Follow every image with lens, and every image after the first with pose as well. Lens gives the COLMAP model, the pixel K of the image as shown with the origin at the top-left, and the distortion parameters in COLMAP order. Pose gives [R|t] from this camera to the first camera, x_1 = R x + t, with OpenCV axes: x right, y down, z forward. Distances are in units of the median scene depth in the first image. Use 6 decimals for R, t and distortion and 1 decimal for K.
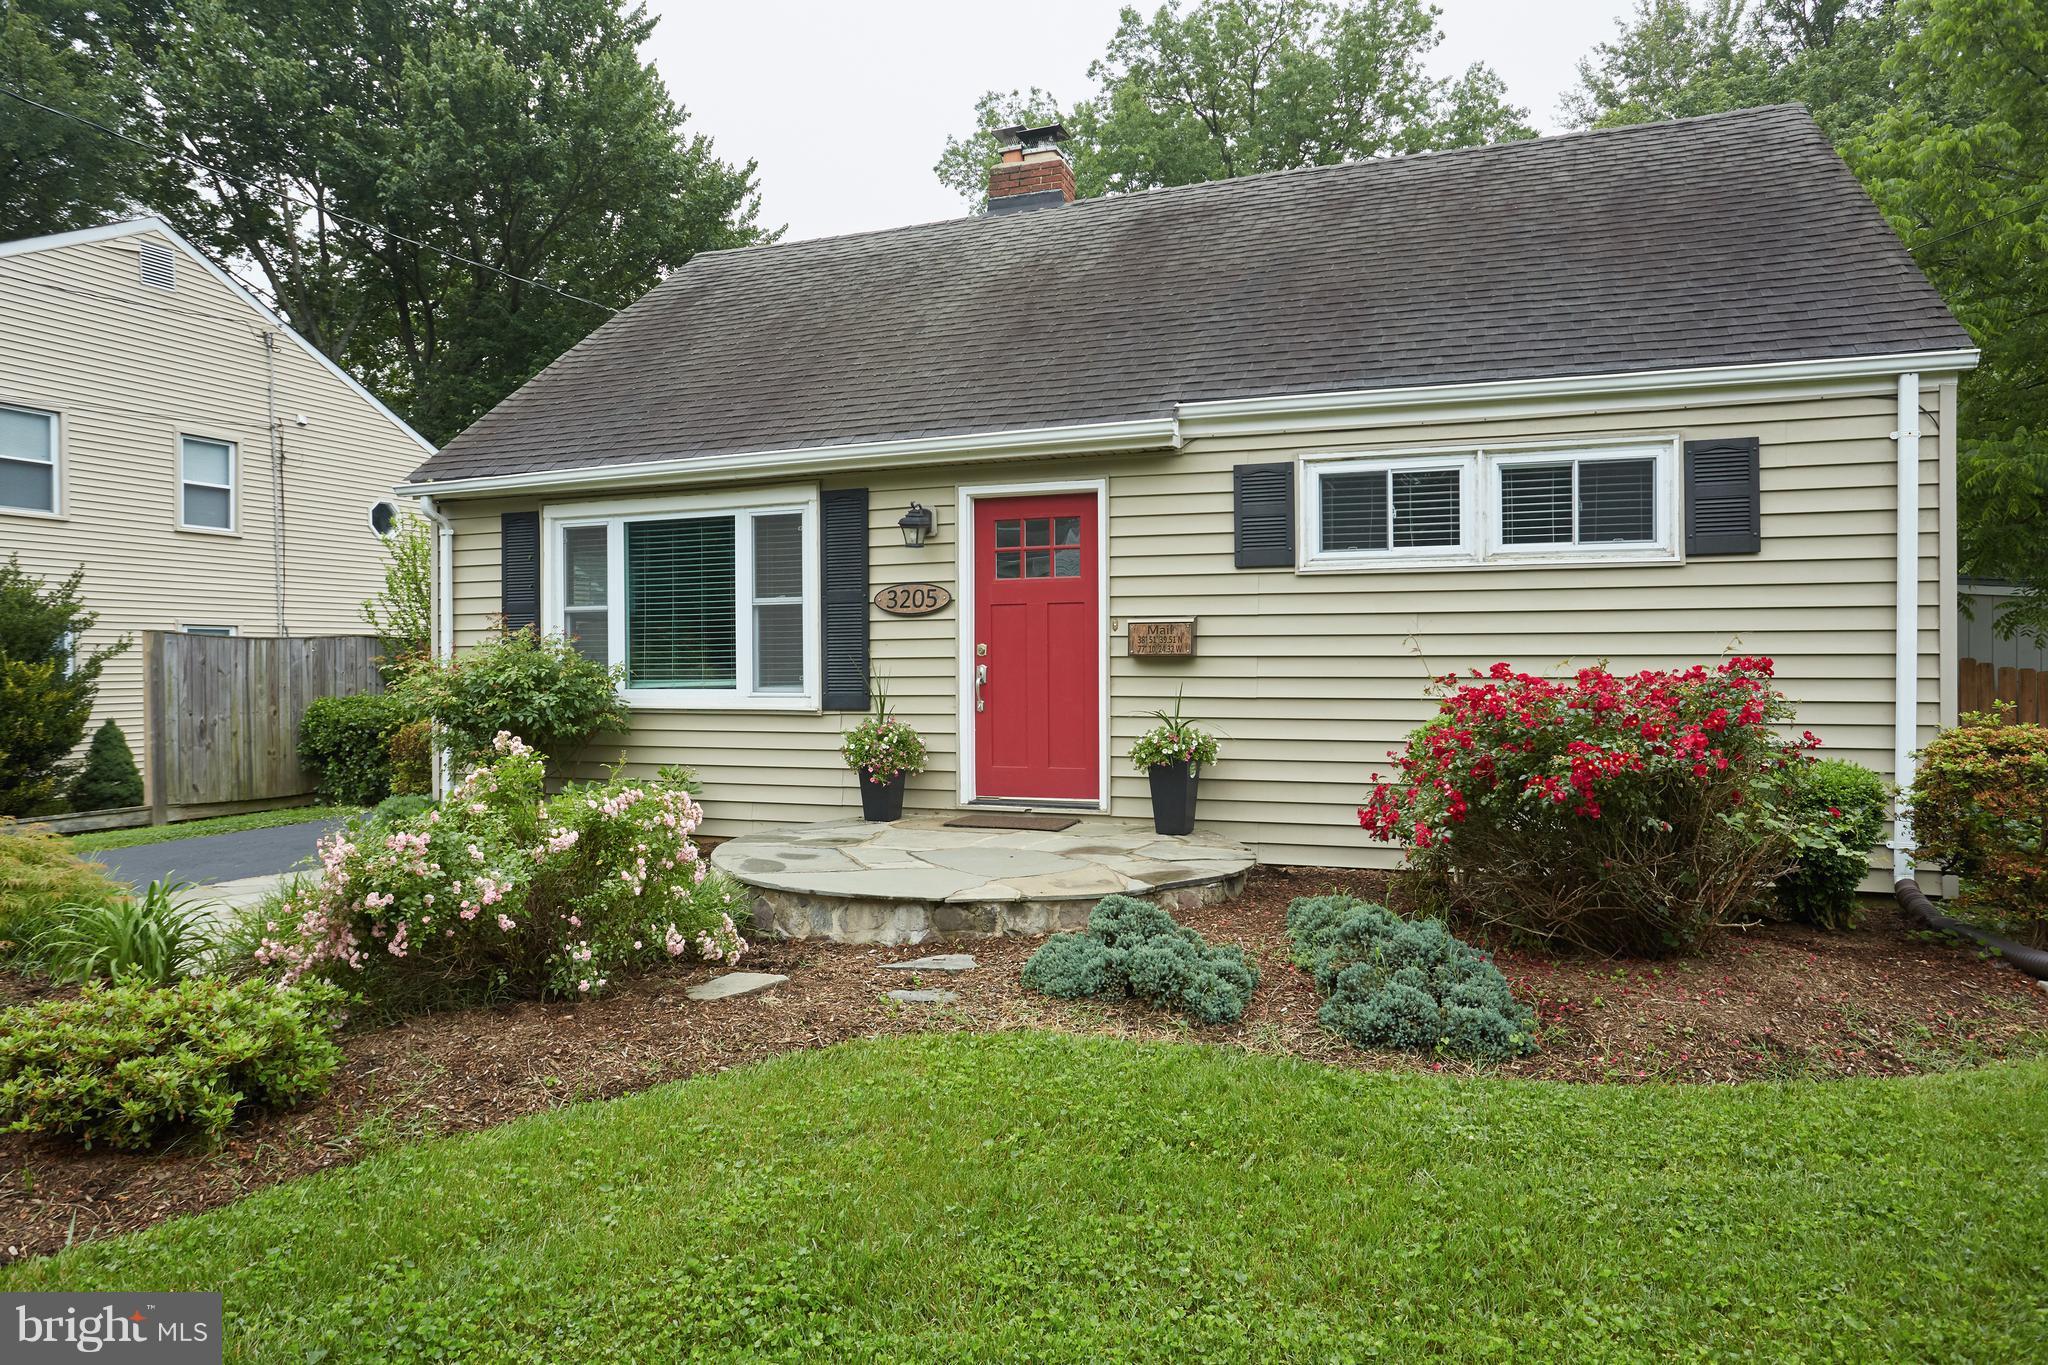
lens RADIAL K [[1319.6, 0, 1023.6], [0, 1319.6, 683.6], [0, 0, 1]] dist [-0.011265, 0.003433]
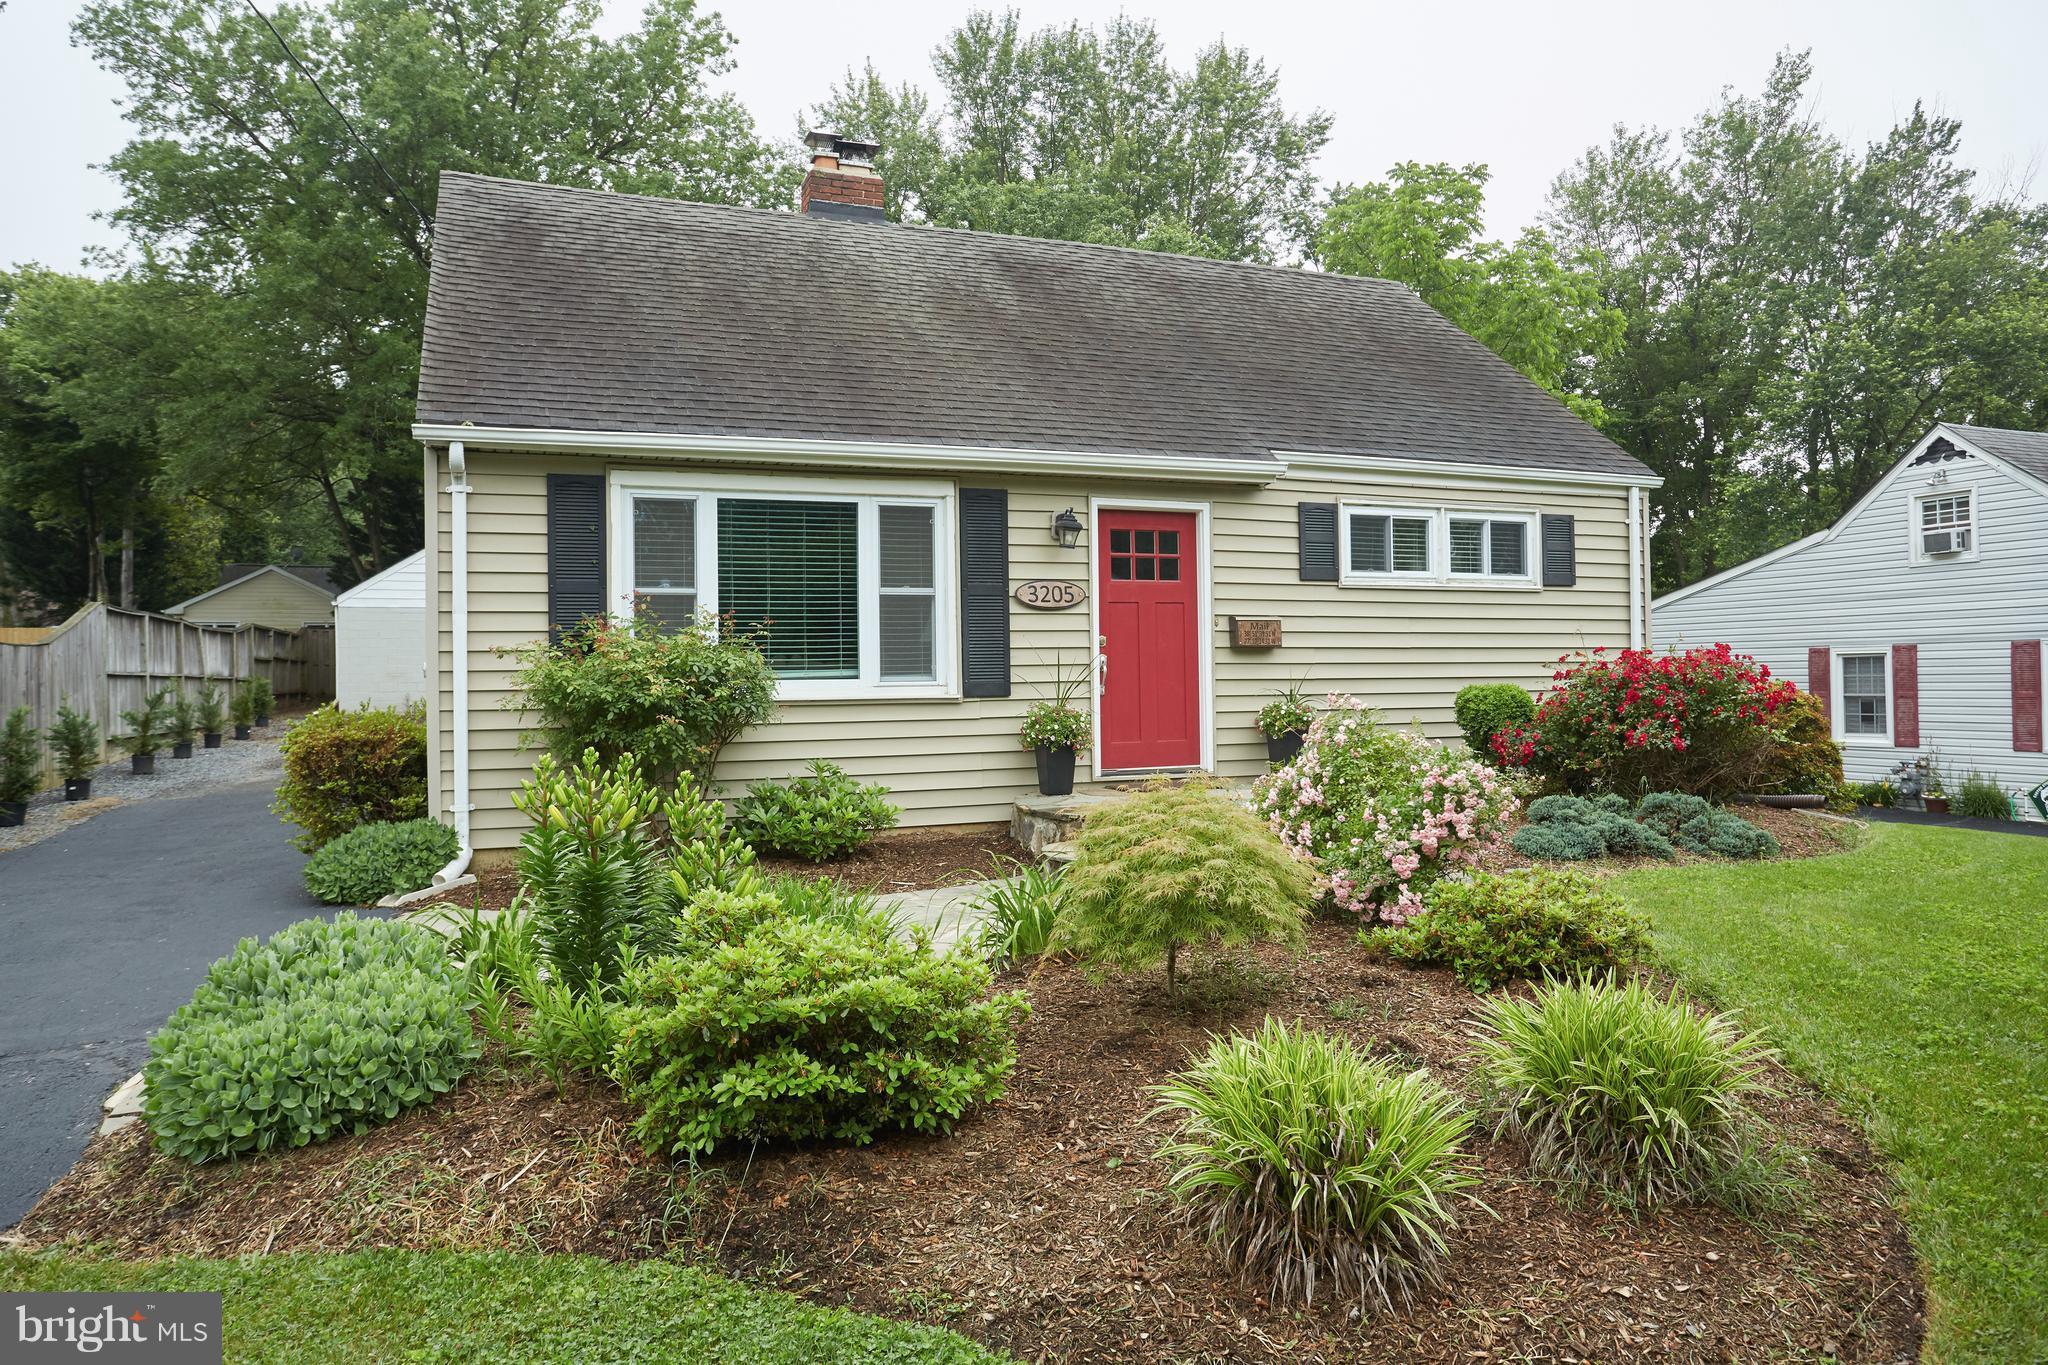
lens RADIAL K [[1440.1, 0, 1026.1], [0, 1440.1, 670.2], [0, 0, 1]] dist [0.000612, 0.004415]
pose [[0.711495, 0.000179, 0.702691, -0.945236], [0.019835, 0.999596, -0.020337, 0.023534], [-0.702411, 0.028408, 0.711204, 0.158872]]
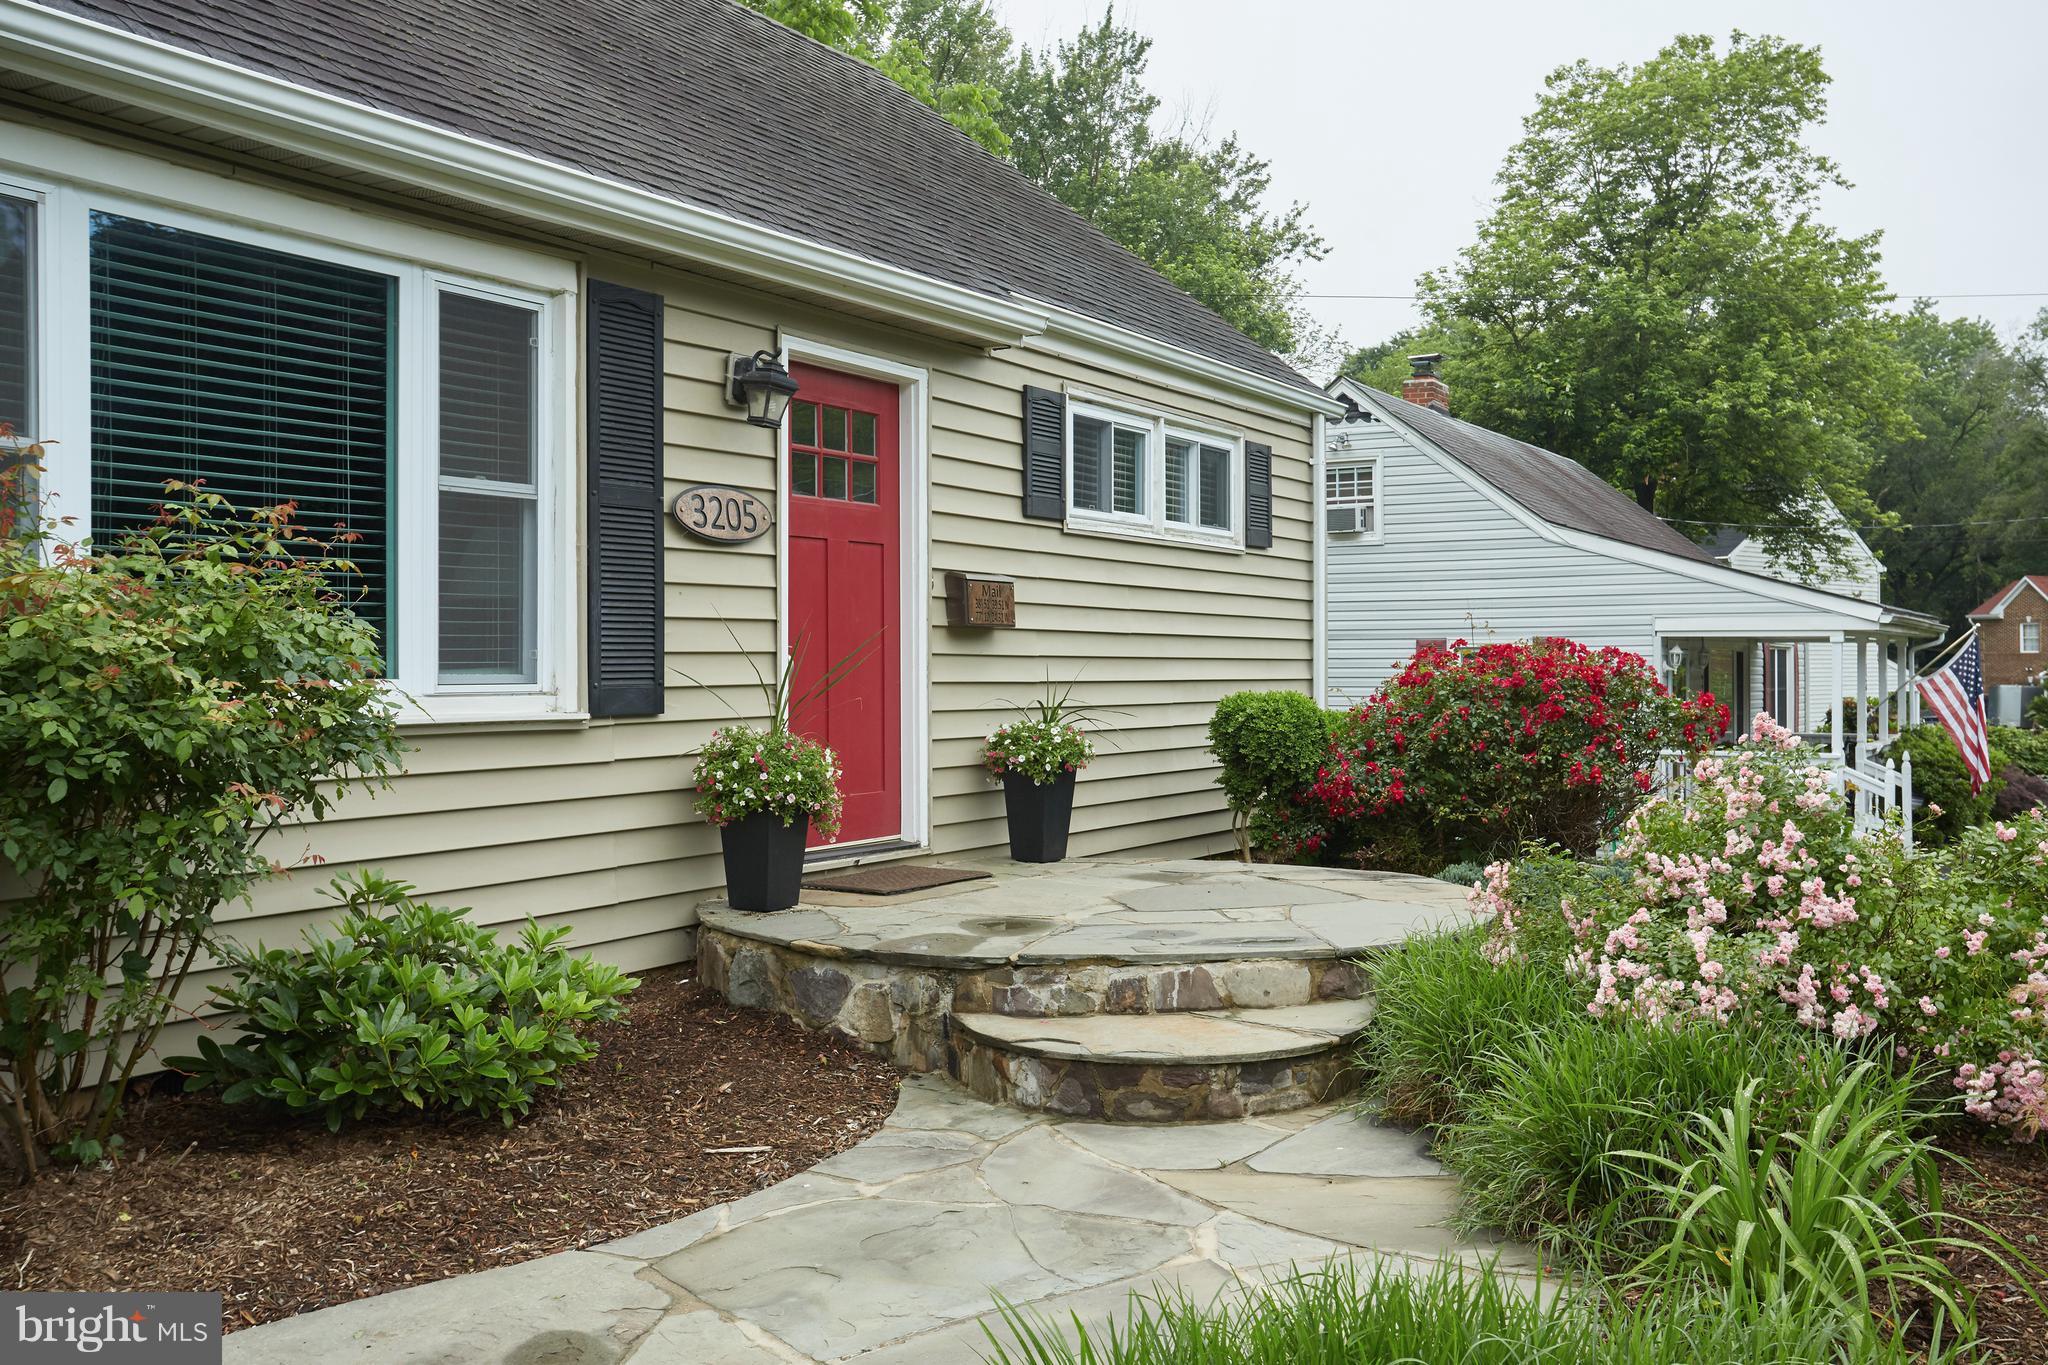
lens RADIAL K [[1887.3, 0, 1039.2], [0, 1887.3, 675.2], [0, 0, 1]] dist [0.069552, 0.000000]
pose [[0.158414, -0.001258, 0.987372, -0.858823], [0.014640, 0.999892, -0.001074, 0.007448], [-0.987264, 0.014625, 0.158415, 0.740058]]
